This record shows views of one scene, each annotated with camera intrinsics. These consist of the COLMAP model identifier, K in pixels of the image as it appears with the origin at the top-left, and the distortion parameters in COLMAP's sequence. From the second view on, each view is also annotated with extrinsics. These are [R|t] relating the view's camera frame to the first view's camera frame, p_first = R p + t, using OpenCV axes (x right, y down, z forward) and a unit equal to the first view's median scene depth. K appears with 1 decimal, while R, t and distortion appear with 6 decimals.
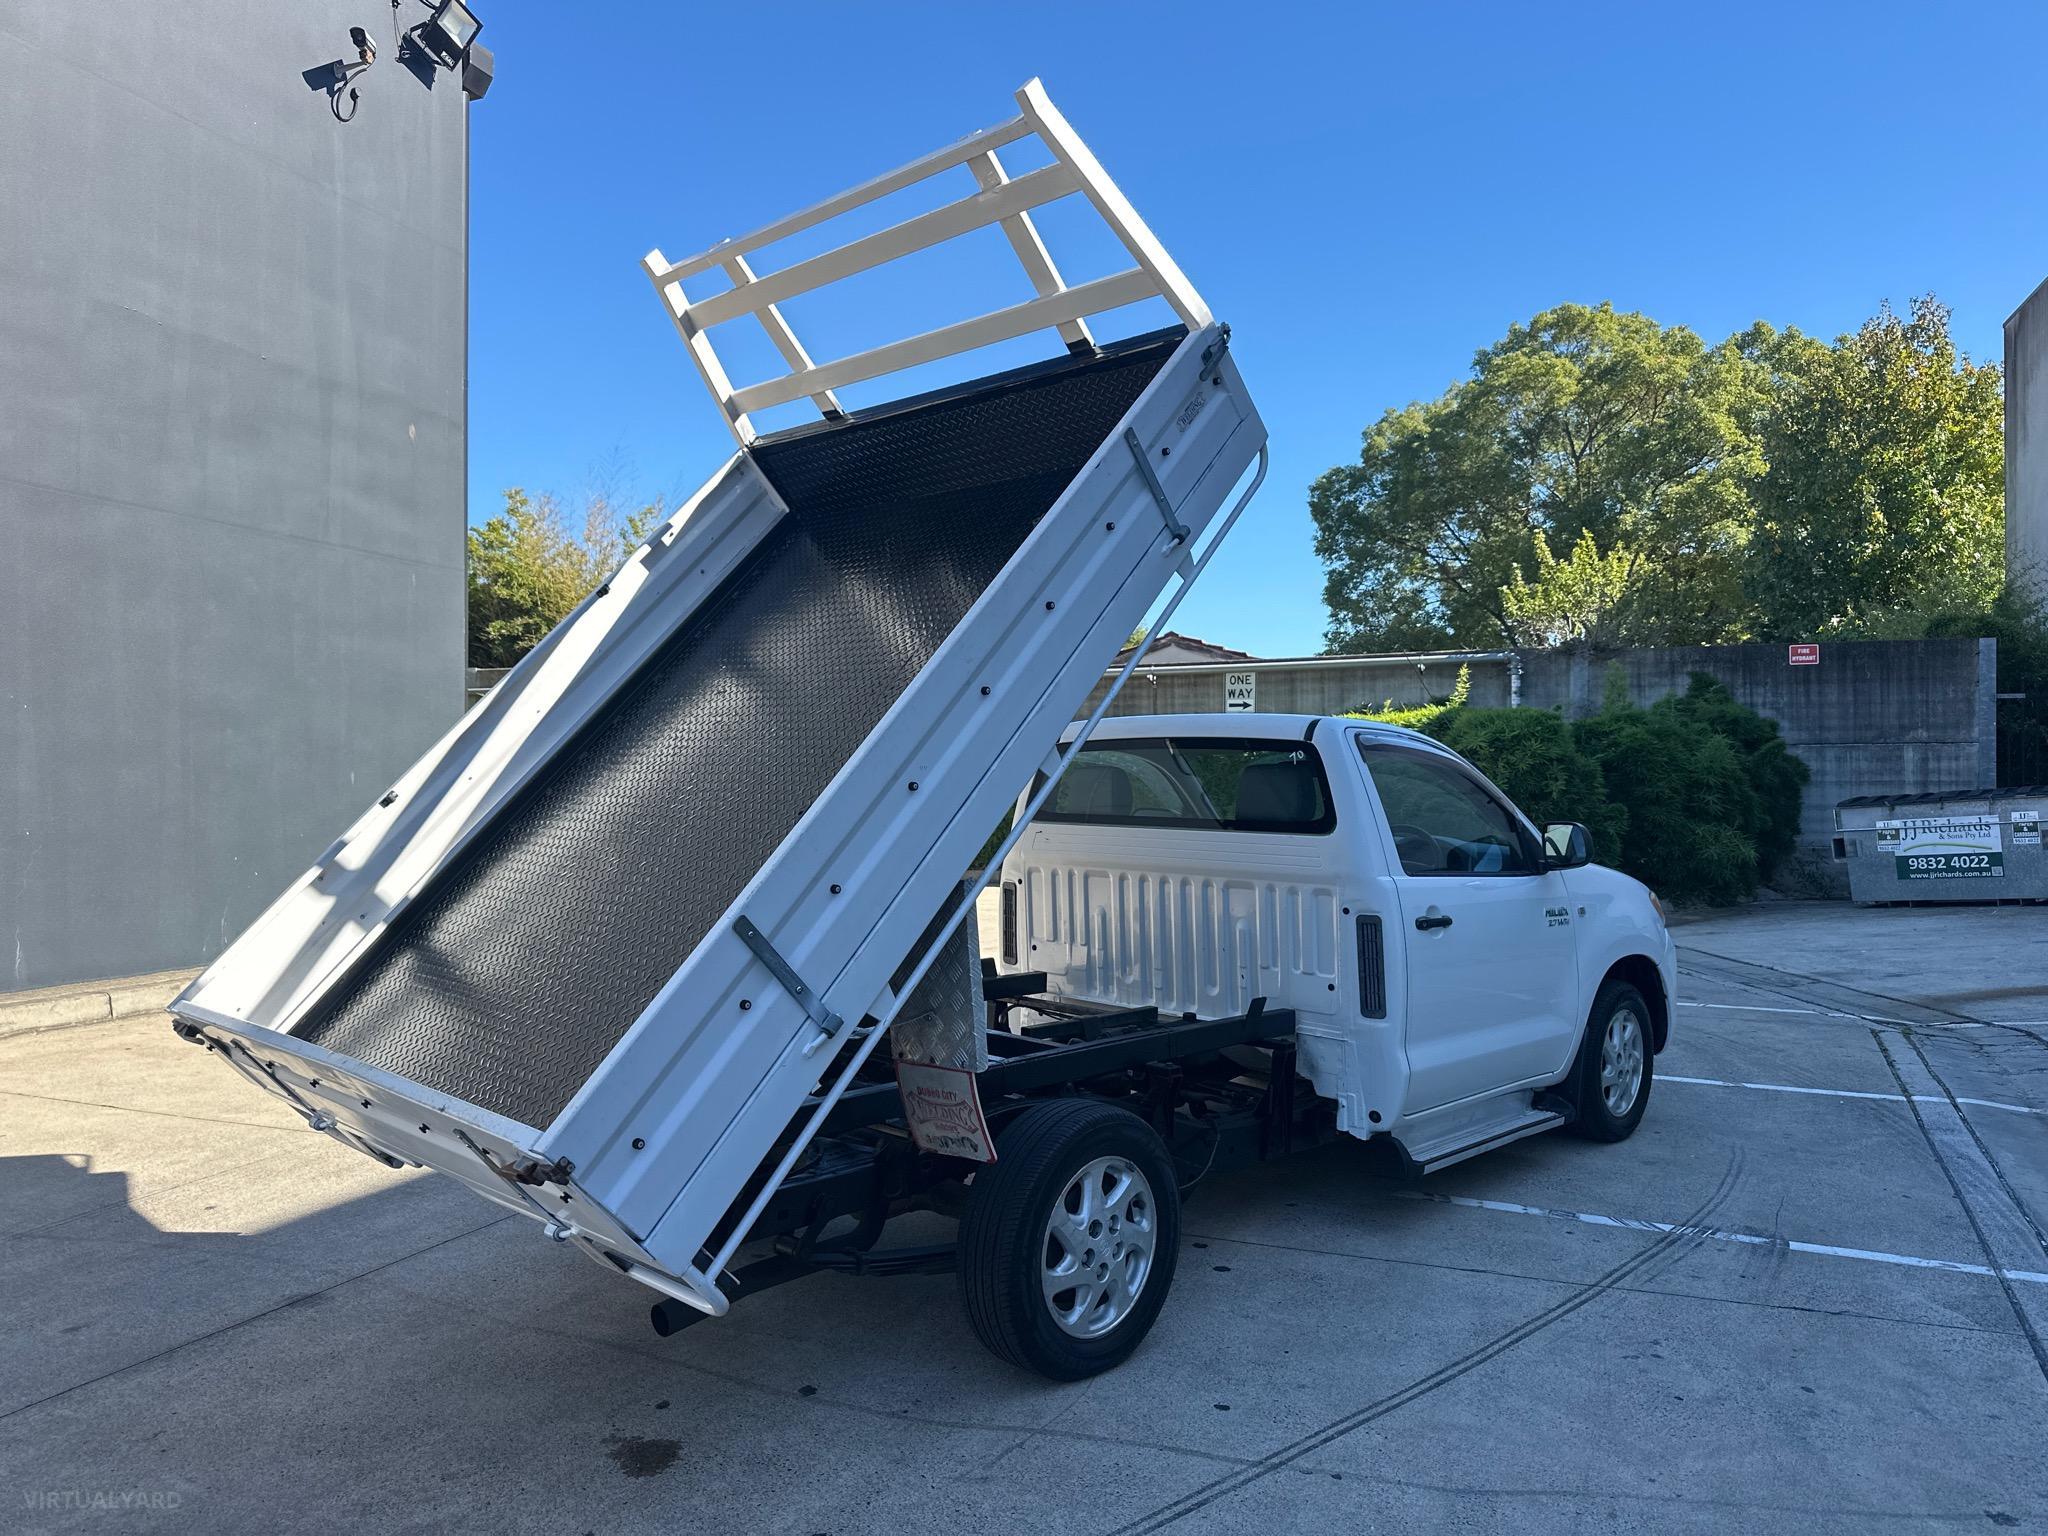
lens RADIAL K [[1430.7, 0, 1006.5], [0, 1430.7, 773.6], [0, 0, 1]] dist [0.005893, -0.009238]
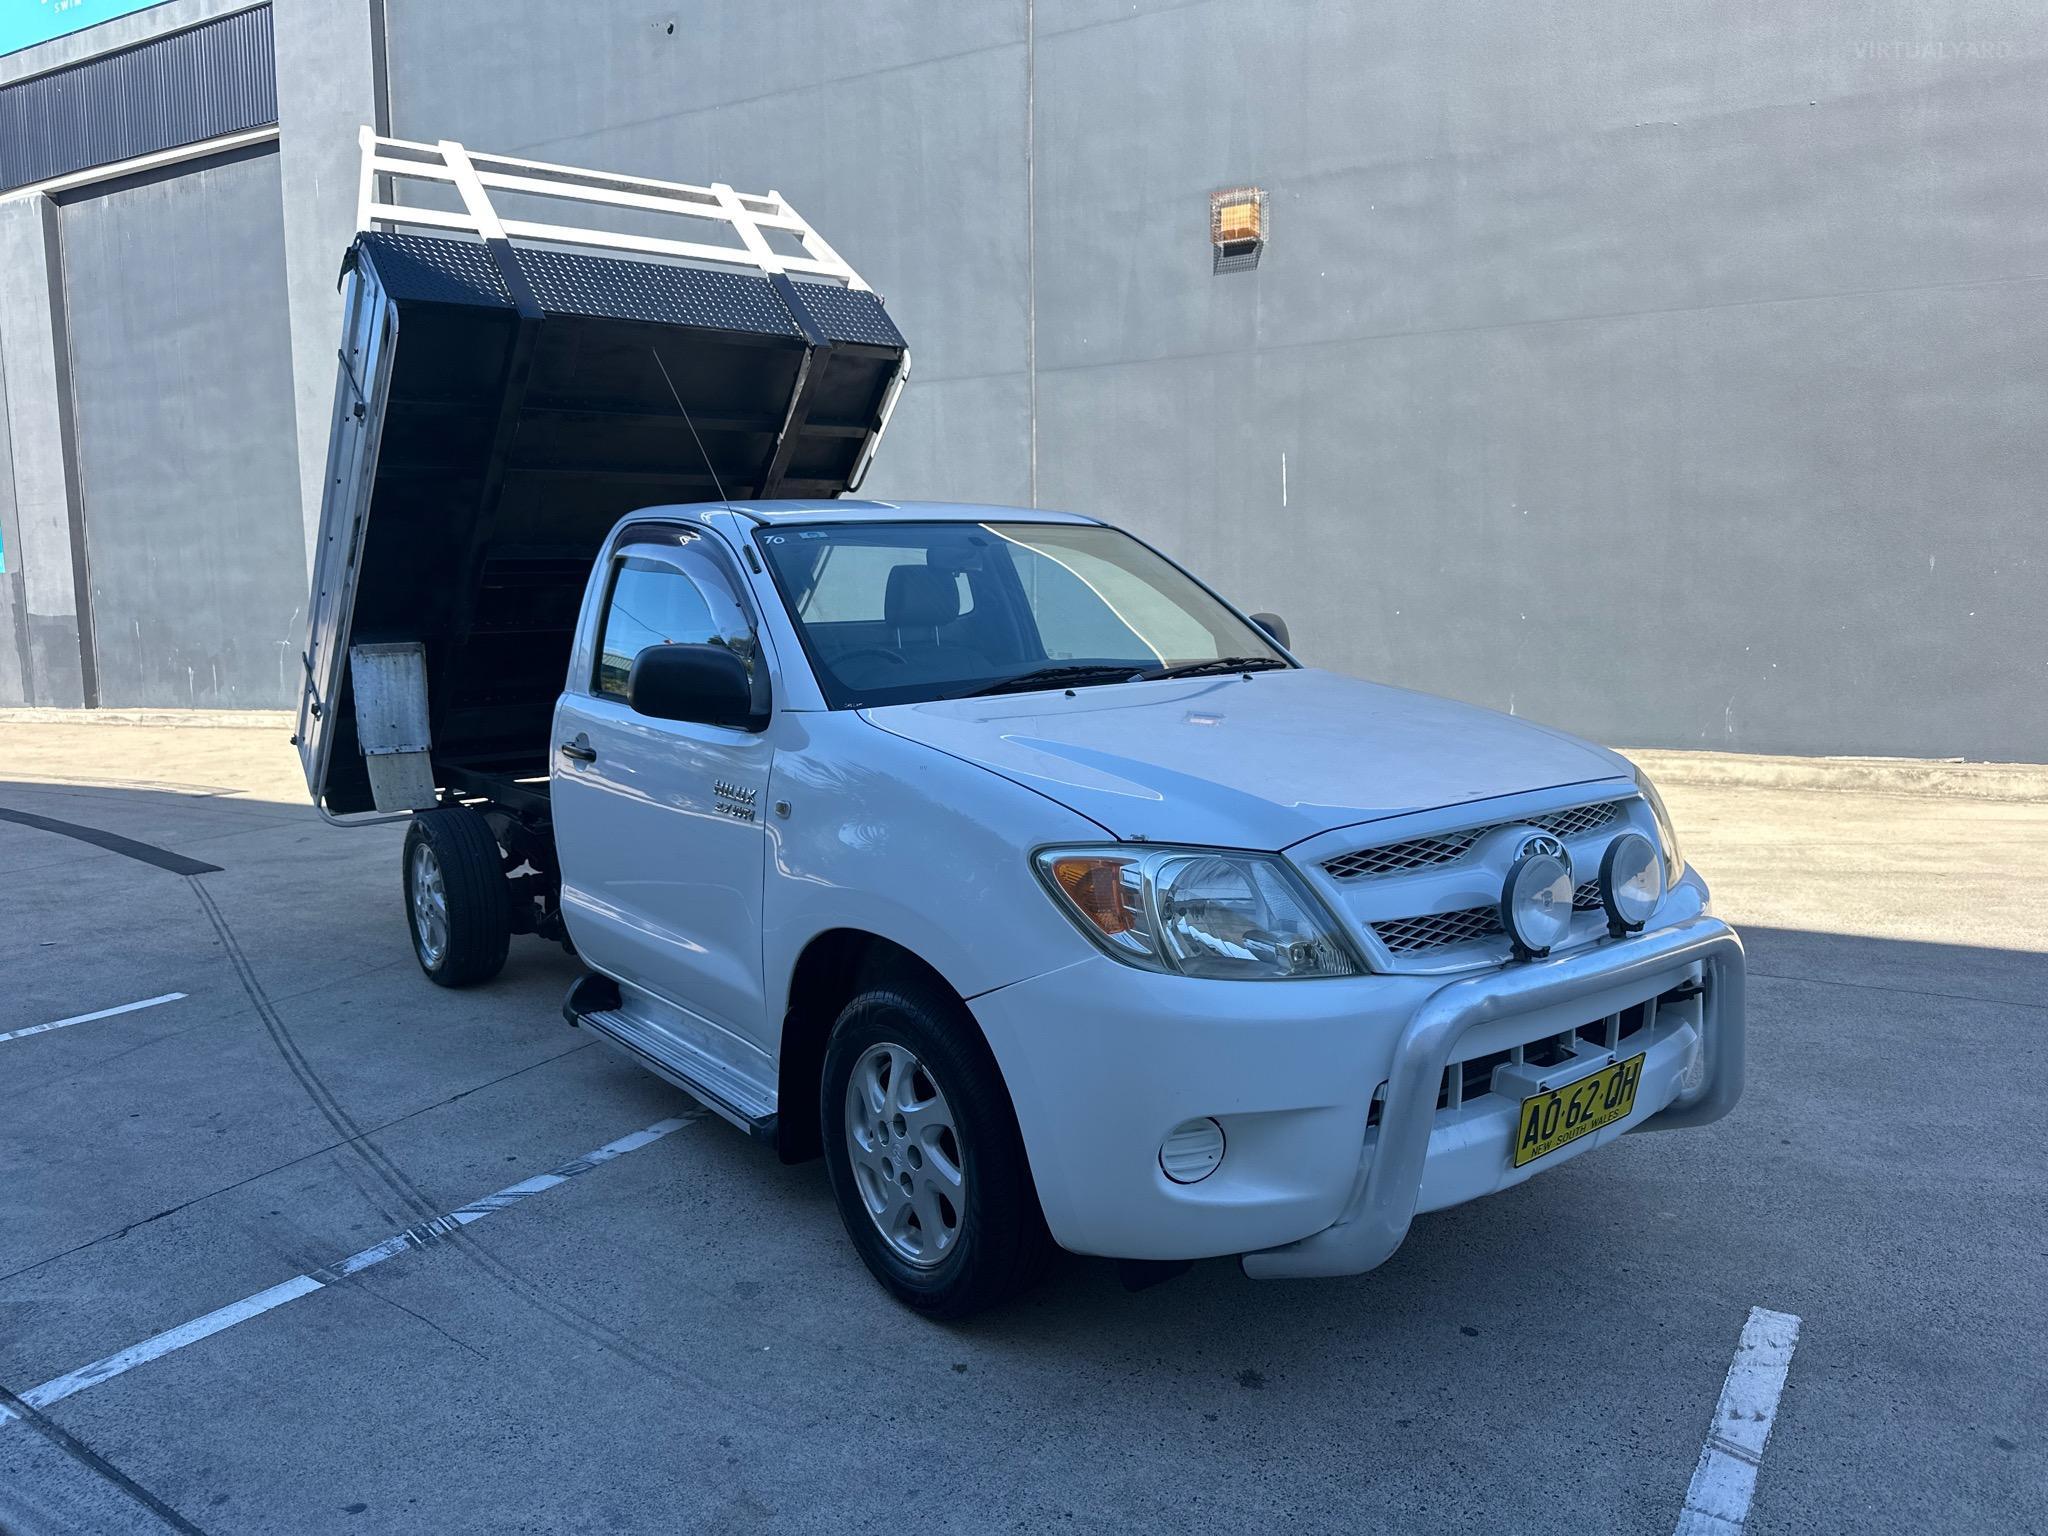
lens RADIAL K [[1467.8, 0, 1036.1], [0, 1467.8, 753.0], [0, 0, 1]] dist [0.021131, -0.026340]
pose [[-0.135442, 0.106511, -0.985044, 1.057088], [0.022125, 0.994282, 0.104468, 0.021903], [0.990538, -0.007644, -0.137024, 1.314808]]
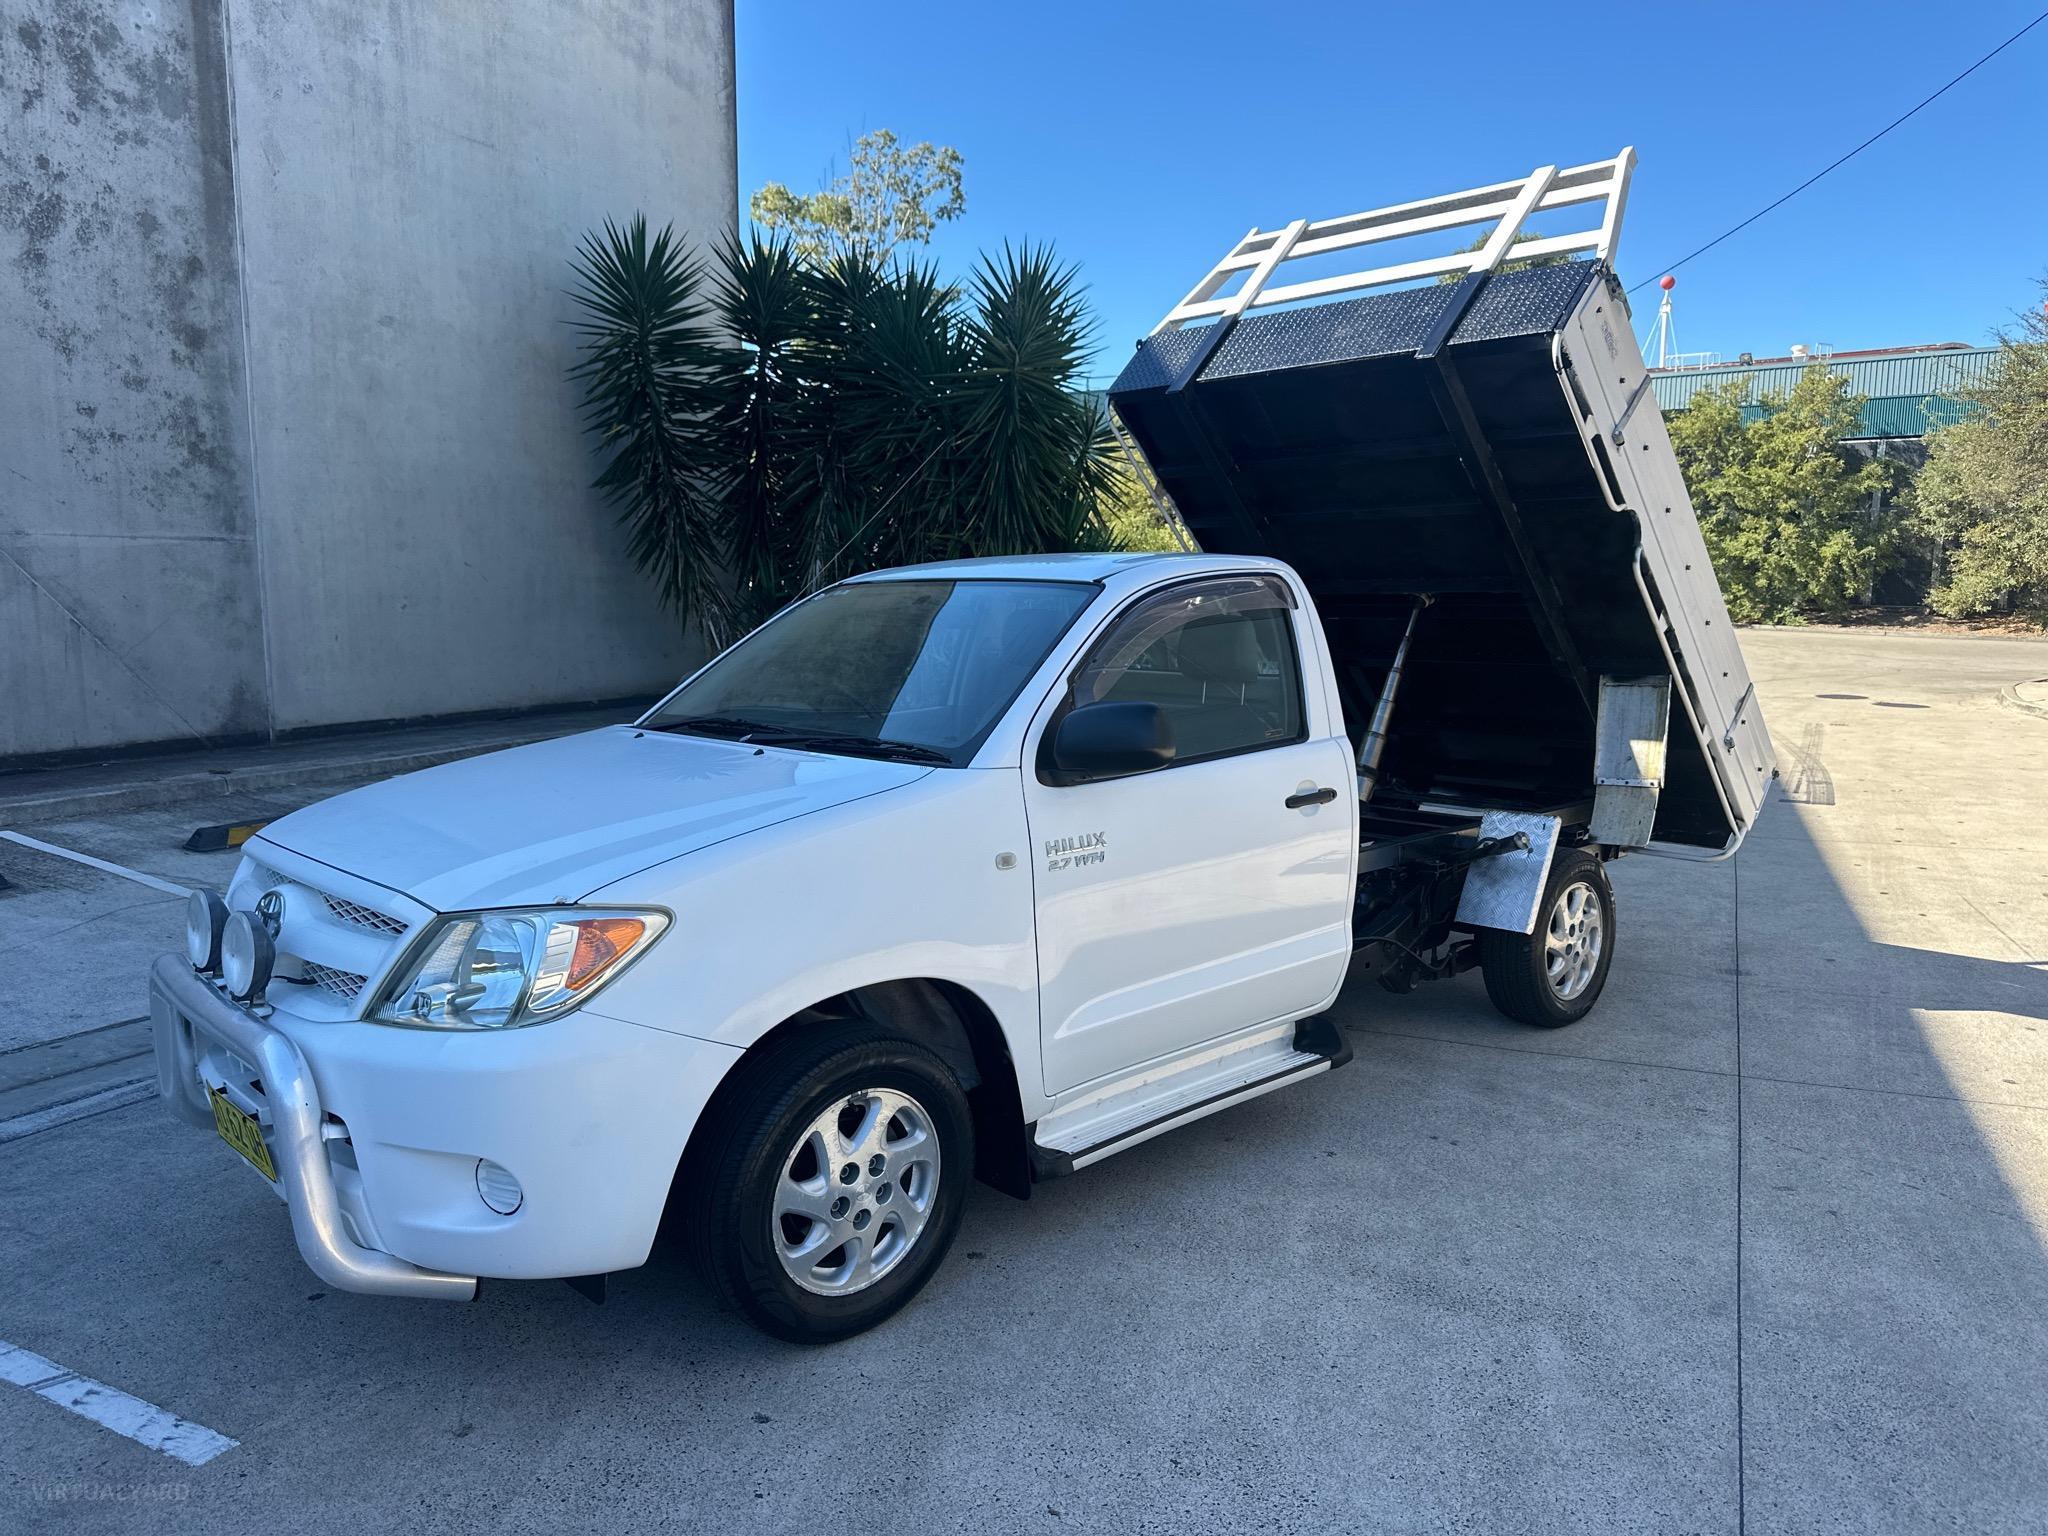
lens RADIAL K [[1467.8, 0, 1036.1], [0, 1467.8, 753.0], [0, 0, 1]] dist [0.021131, -0.026340]
pose [[-0.998979, -0.012636, 0.043378, 0.149115], [-0.007763, 0.993823, 0.110705, -0.018538], [-0.044509, 0.110255, -0.992906, 2.024027]]
